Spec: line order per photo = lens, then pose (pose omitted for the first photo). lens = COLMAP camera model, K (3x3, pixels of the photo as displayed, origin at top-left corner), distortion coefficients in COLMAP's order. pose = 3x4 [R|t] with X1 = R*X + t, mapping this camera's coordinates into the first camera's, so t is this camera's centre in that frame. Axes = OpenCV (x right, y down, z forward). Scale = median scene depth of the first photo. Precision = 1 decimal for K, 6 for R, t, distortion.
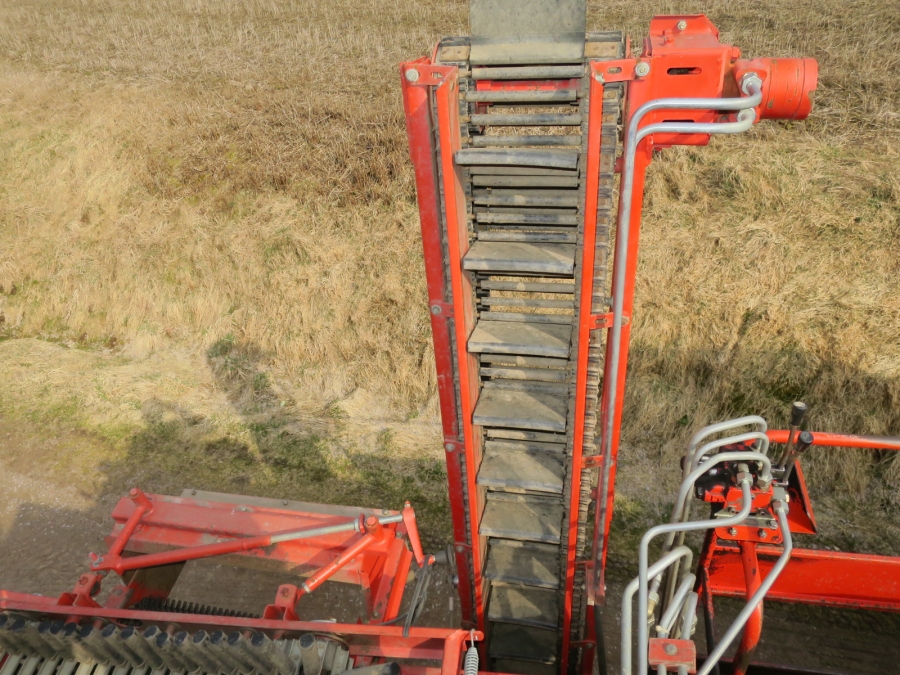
lens RADIAL K [[645.0, 0, 452.9], [0, 645.0, 335.5], [0, 0, 1]] dist [-0.055471, 0.012062]
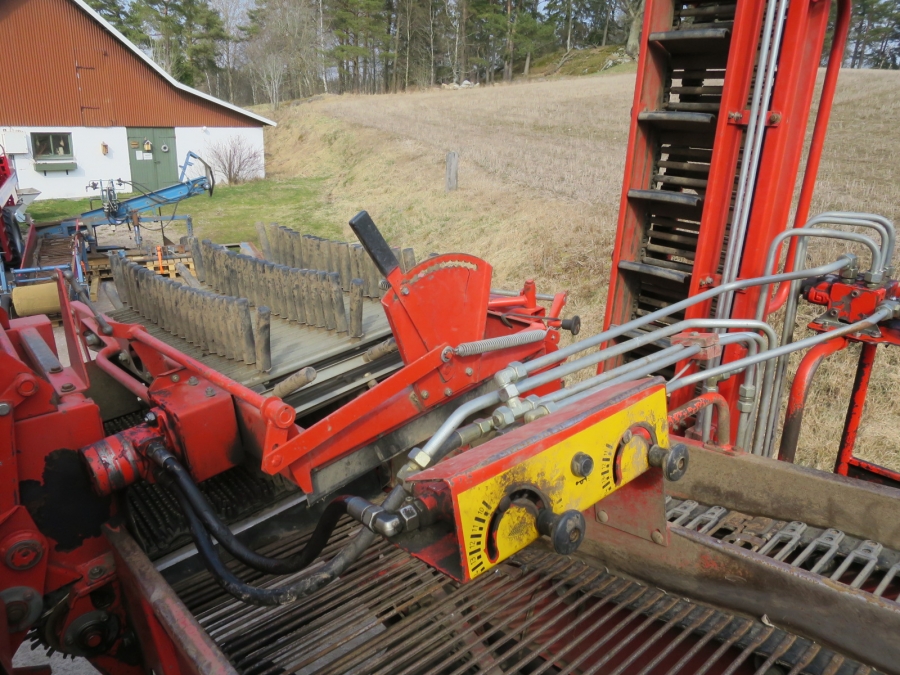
lens RADIAL K [[646.1, 0, 452.9], [0, 646.1, 335.1], [0, 0, 1]] dist [-0.053128, 0.009422]
pose [[0.783086, 0.298430, -0.545633, 0.119907], [-0.437219, 0.888115, -0.141743, 0.157525], [0.442285, 0.349558, 0.825950, -0.010373]]
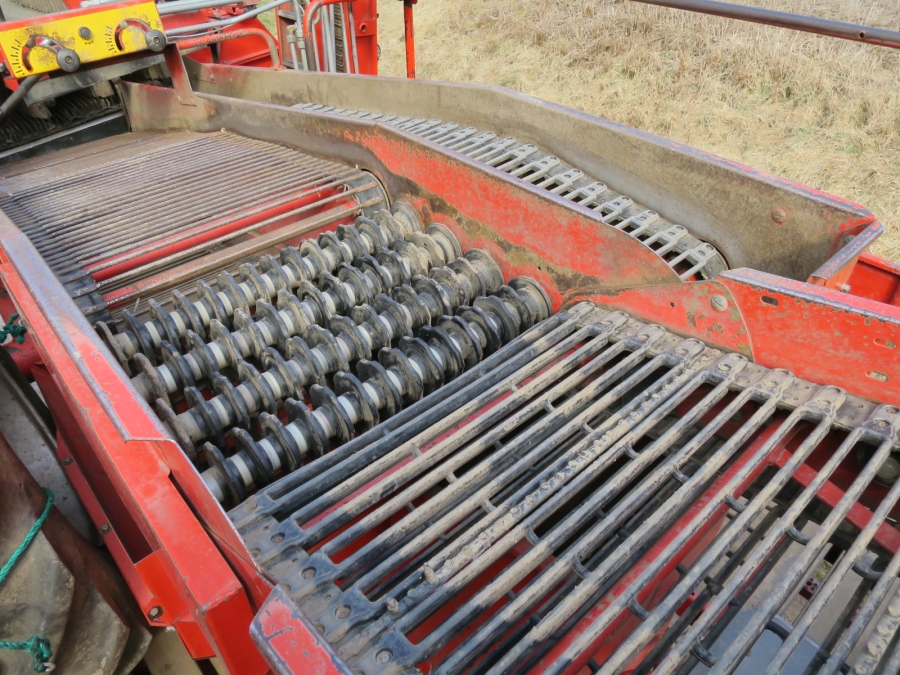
lens RADIAL K [[644.2, 0, 452.7], [0, 644.2, 335.8], [0, 0, 1]] dist [-0.053760, 0.009194]
pose [[0.797505, 0.439317, -0.413505, 0.367546], [-0.419649, 0.896358, 0.142956, 0.162417], [0.433452, 0.059519, 0.899209, -0.042886]]
